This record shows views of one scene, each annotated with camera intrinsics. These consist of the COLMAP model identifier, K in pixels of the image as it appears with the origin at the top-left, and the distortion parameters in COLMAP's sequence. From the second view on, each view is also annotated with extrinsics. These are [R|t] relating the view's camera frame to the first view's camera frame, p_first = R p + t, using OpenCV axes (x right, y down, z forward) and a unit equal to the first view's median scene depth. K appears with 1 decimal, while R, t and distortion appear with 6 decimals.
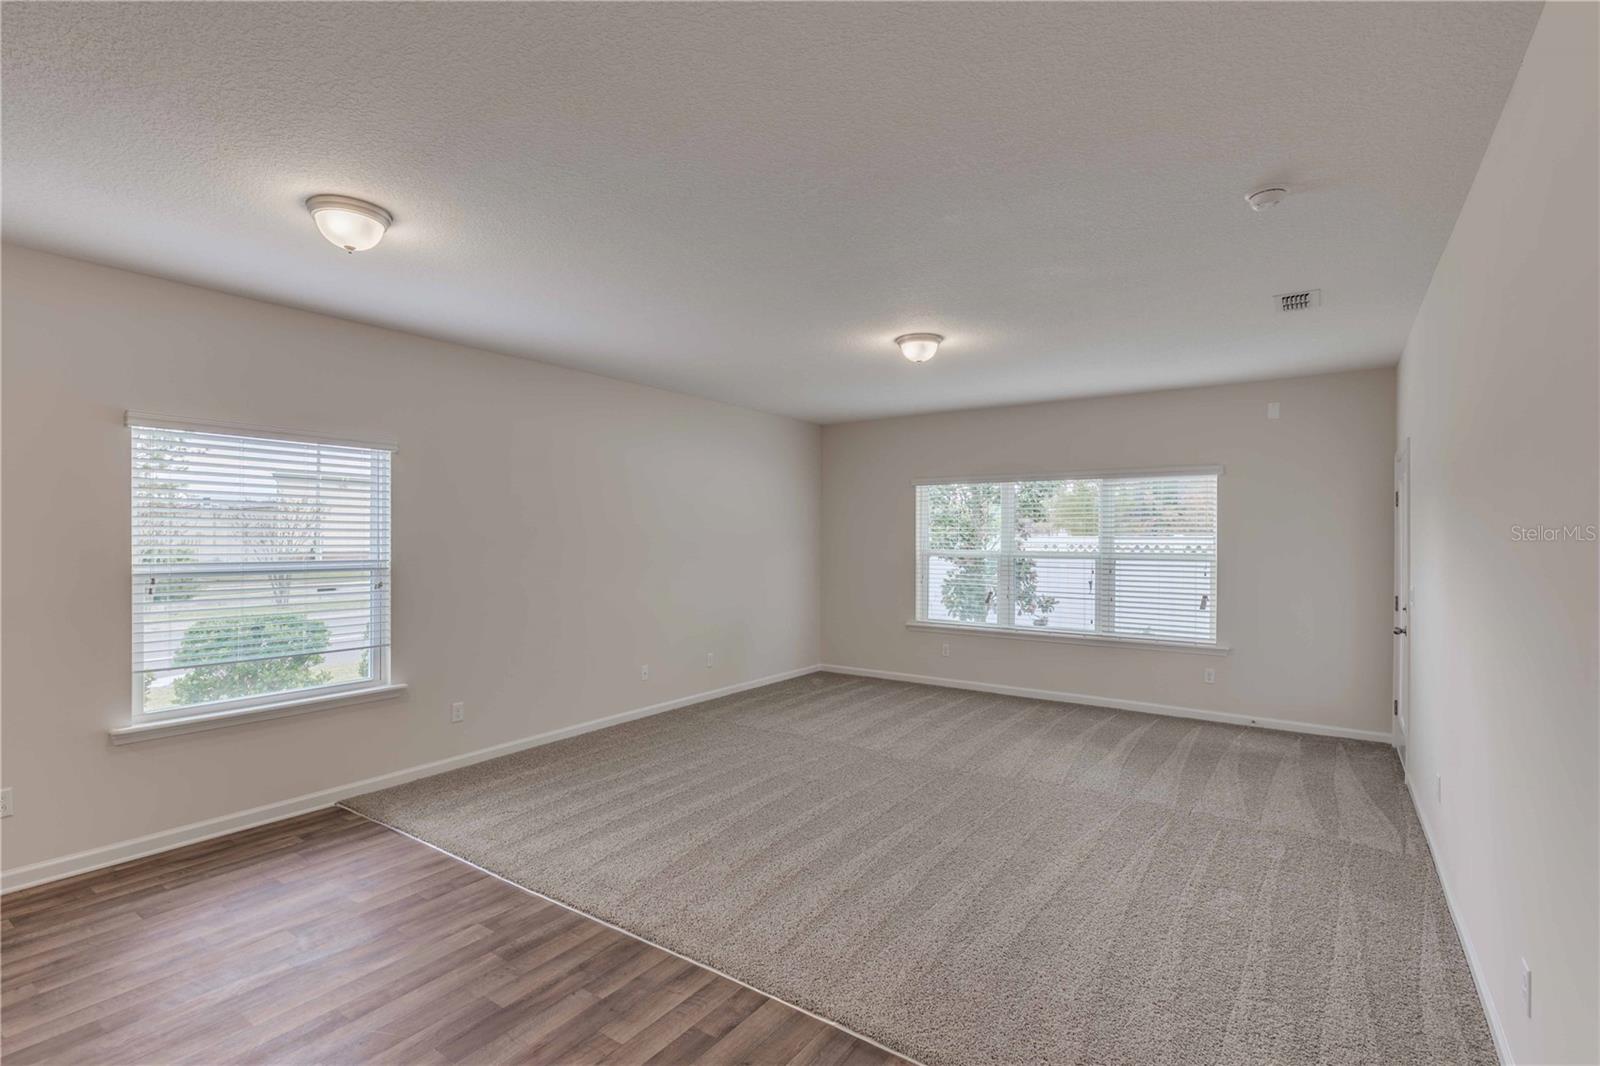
lens RADIAL K [[742.7, 0, 800.0], [0, 742.7, 533.0], [0, 0, 1]] dist [0.002843, 0.000167]
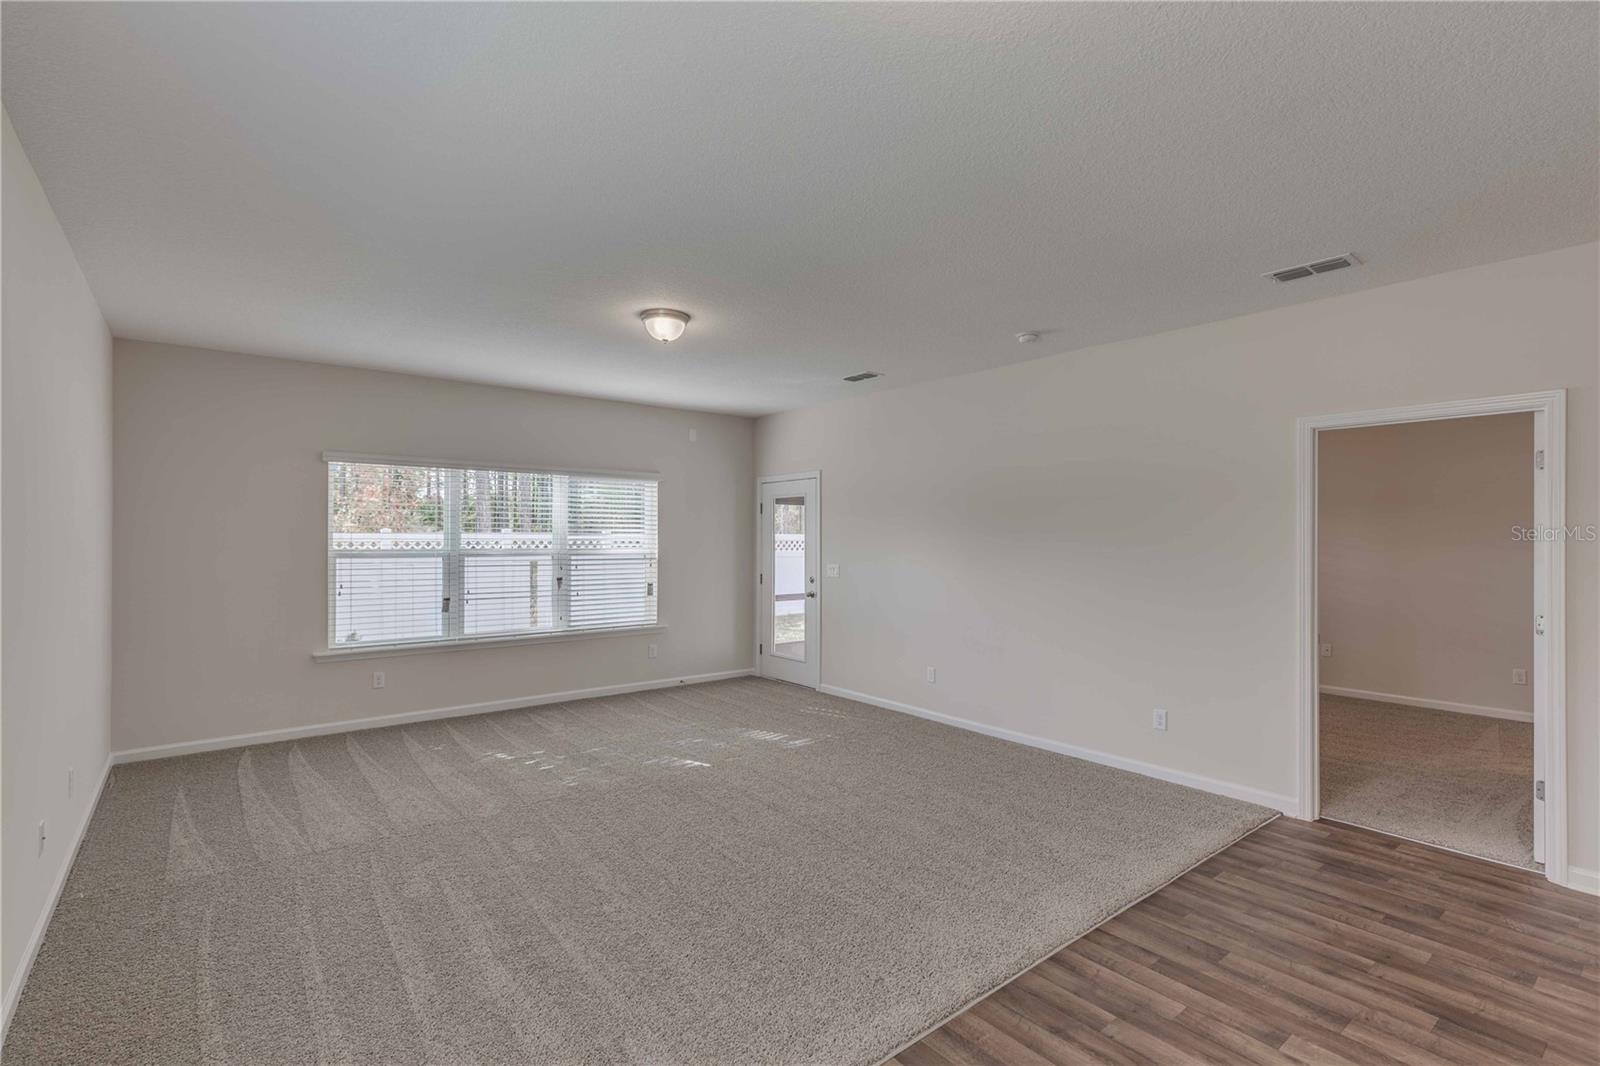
lens RADIAL K [[742.7, 0, 800.0], [0, 742.7, 533.0], [0, 0, 1]] dist [0.002843, 0.000167]
pose [[0.273163, 0.005146, 0.961954, -0.518468], [-0.008599, 0.999959, -0.002908, 0.005728], [-0.961929, -0.007478, 0.273196, 0.454595]]
